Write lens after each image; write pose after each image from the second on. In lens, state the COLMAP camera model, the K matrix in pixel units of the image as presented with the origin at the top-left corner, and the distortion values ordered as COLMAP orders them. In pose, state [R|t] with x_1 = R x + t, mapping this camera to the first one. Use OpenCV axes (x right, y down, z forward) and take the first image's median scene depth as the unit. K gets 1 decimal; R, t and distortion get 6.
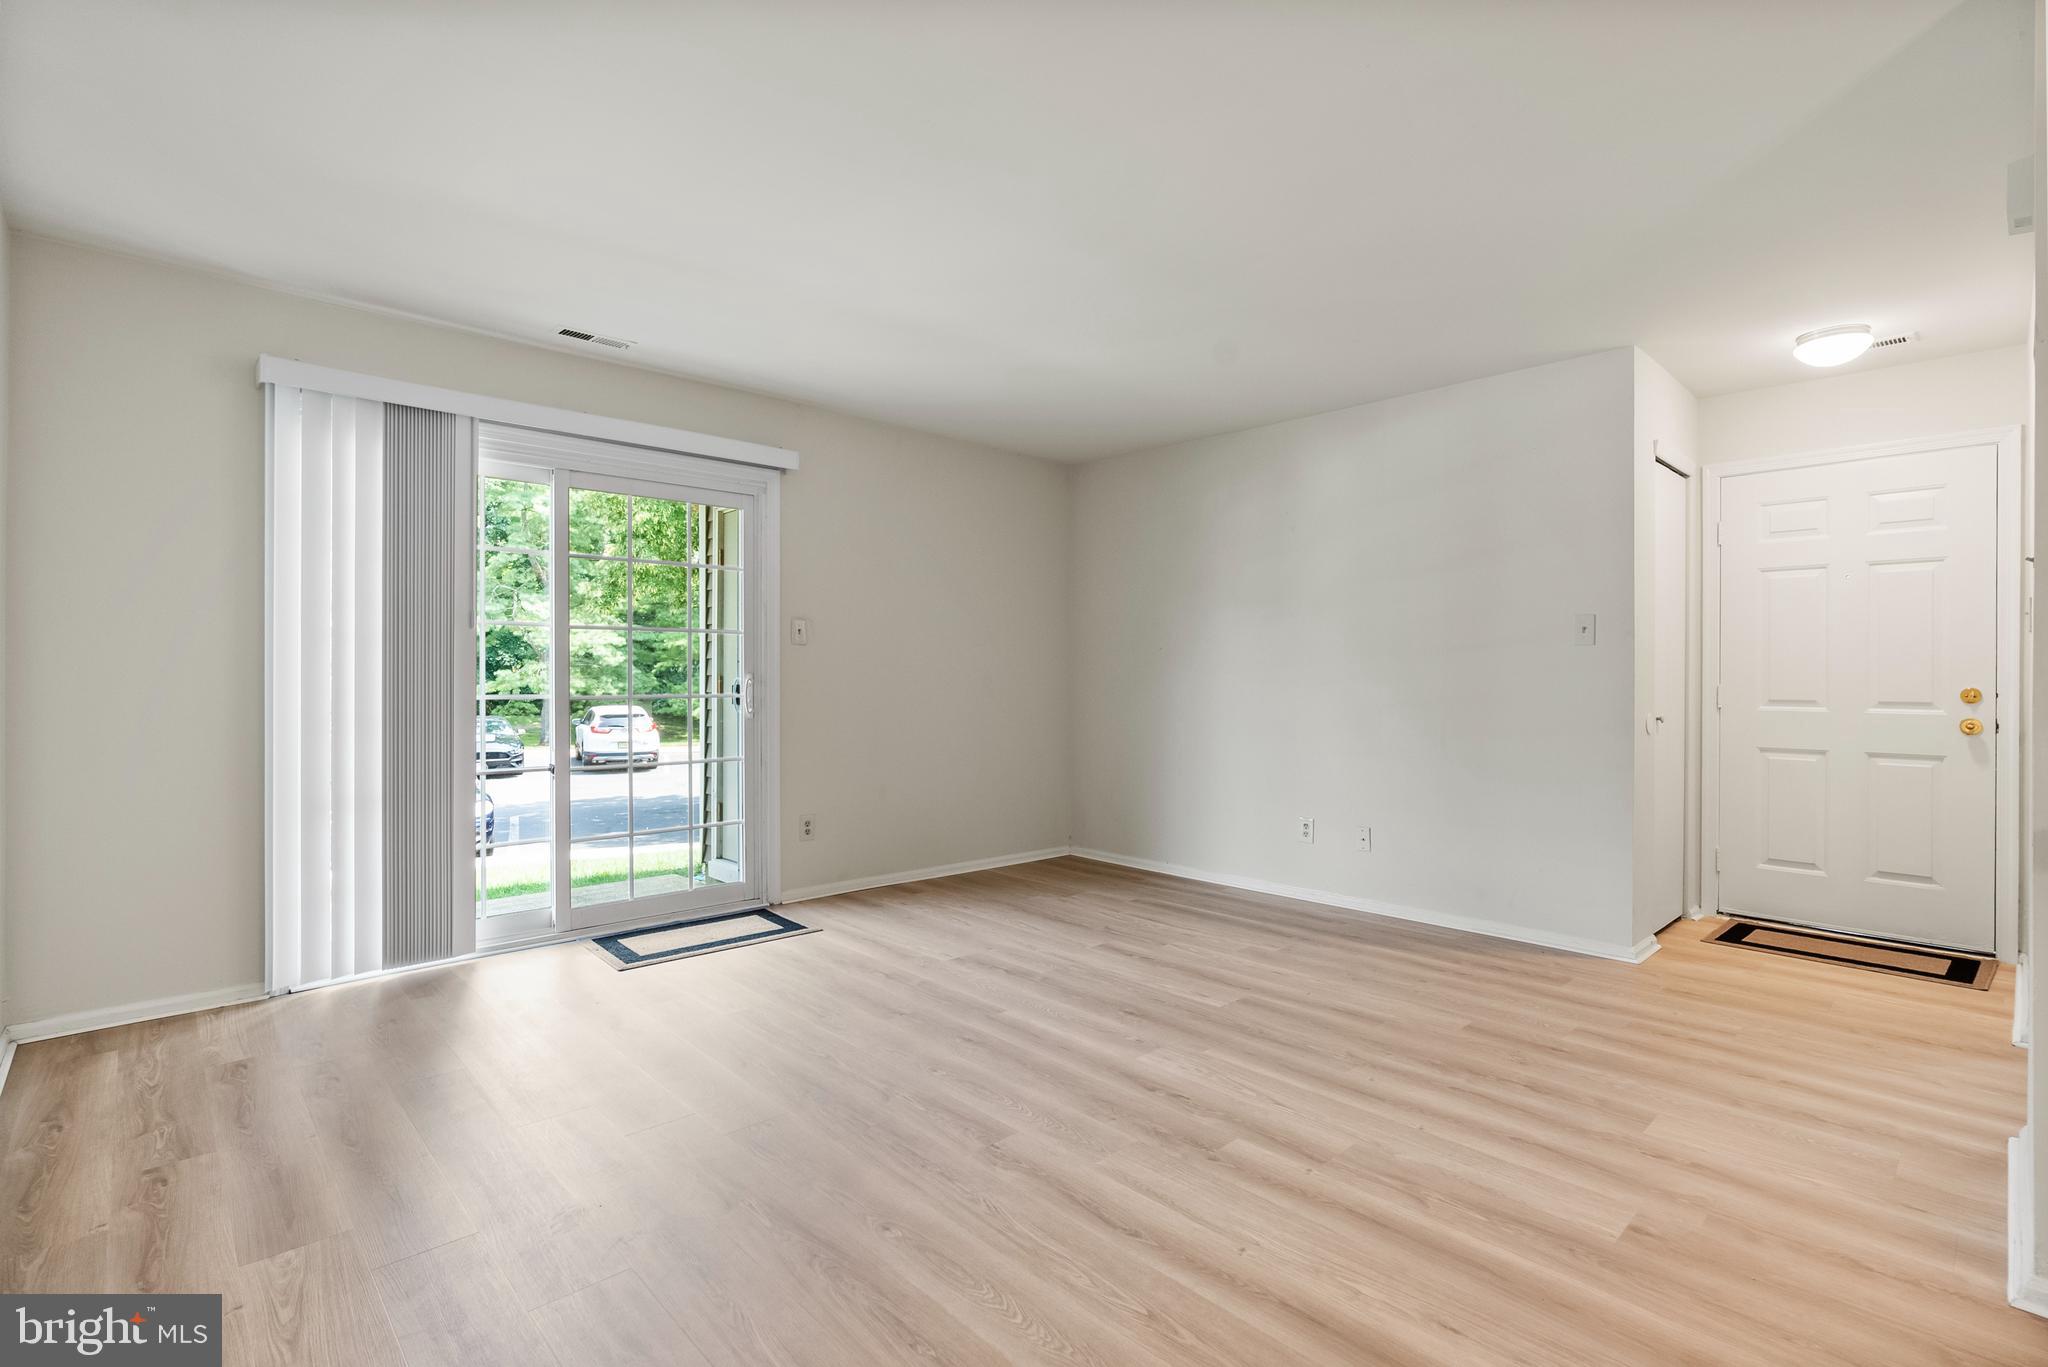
lens RADIAL K [[952.8, 0, 1024.0], [0, 952.8, 683.5], [0, 0, 1]] dist [-0.005263, 0.001354]
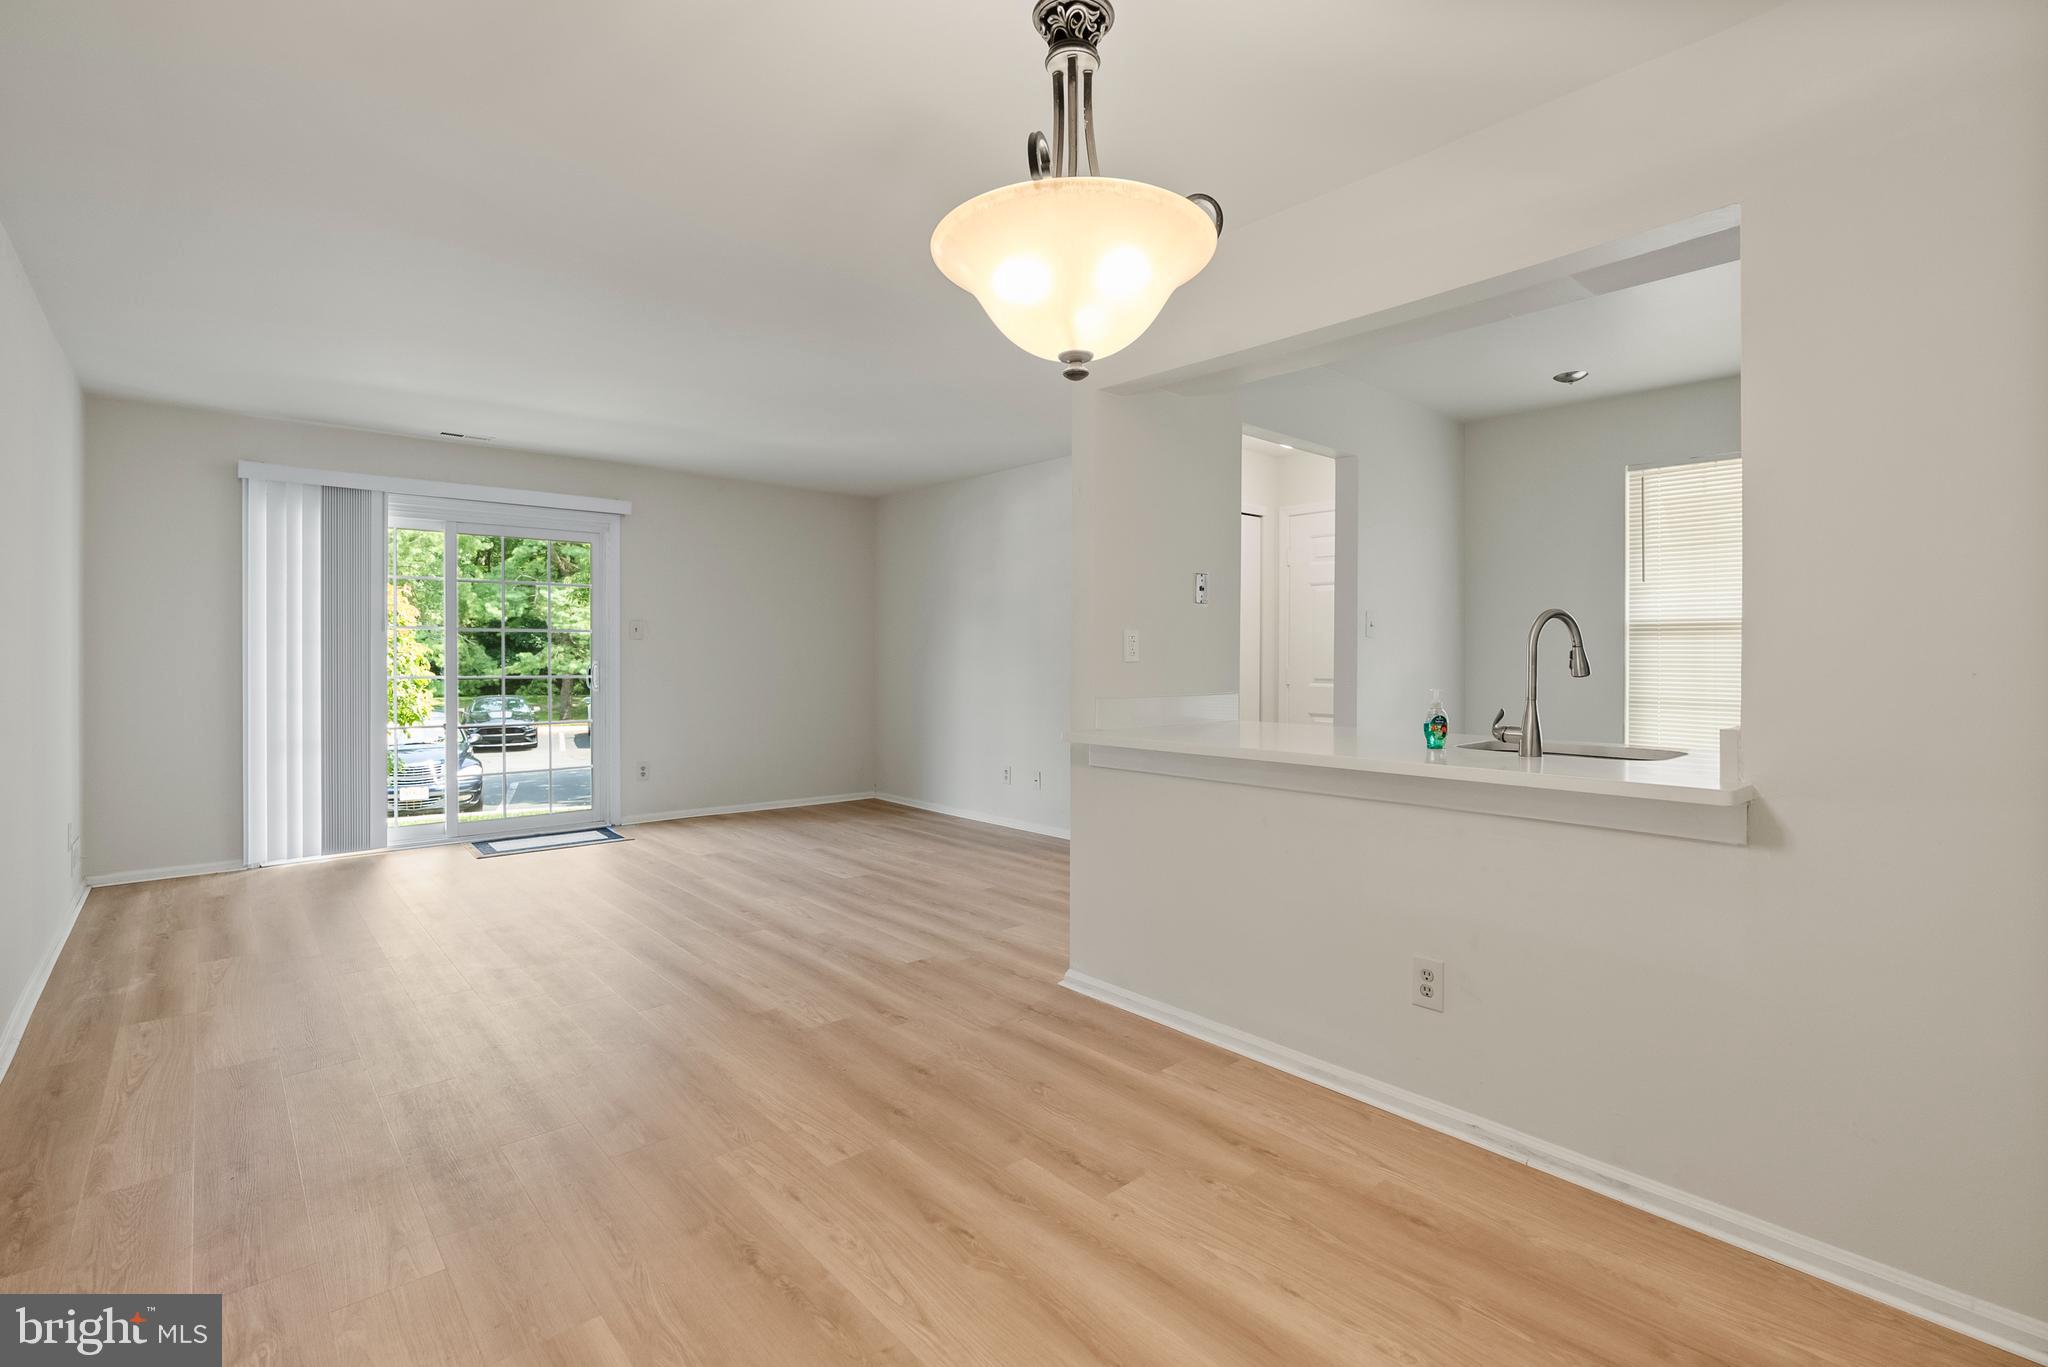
lens RADIAL K [[944.2, 0, 1022.7], [0, 944.2, 665.4], [0, 0, 1]] dist [-0.001822, -0.000877]
pose [[0.999294, -0.000988, -0.037560, 0.494771], [0.001047, 0.999998, 0.001556, -0.005674], [0.037558, -0.001595, 0.999293, -0.460033]]
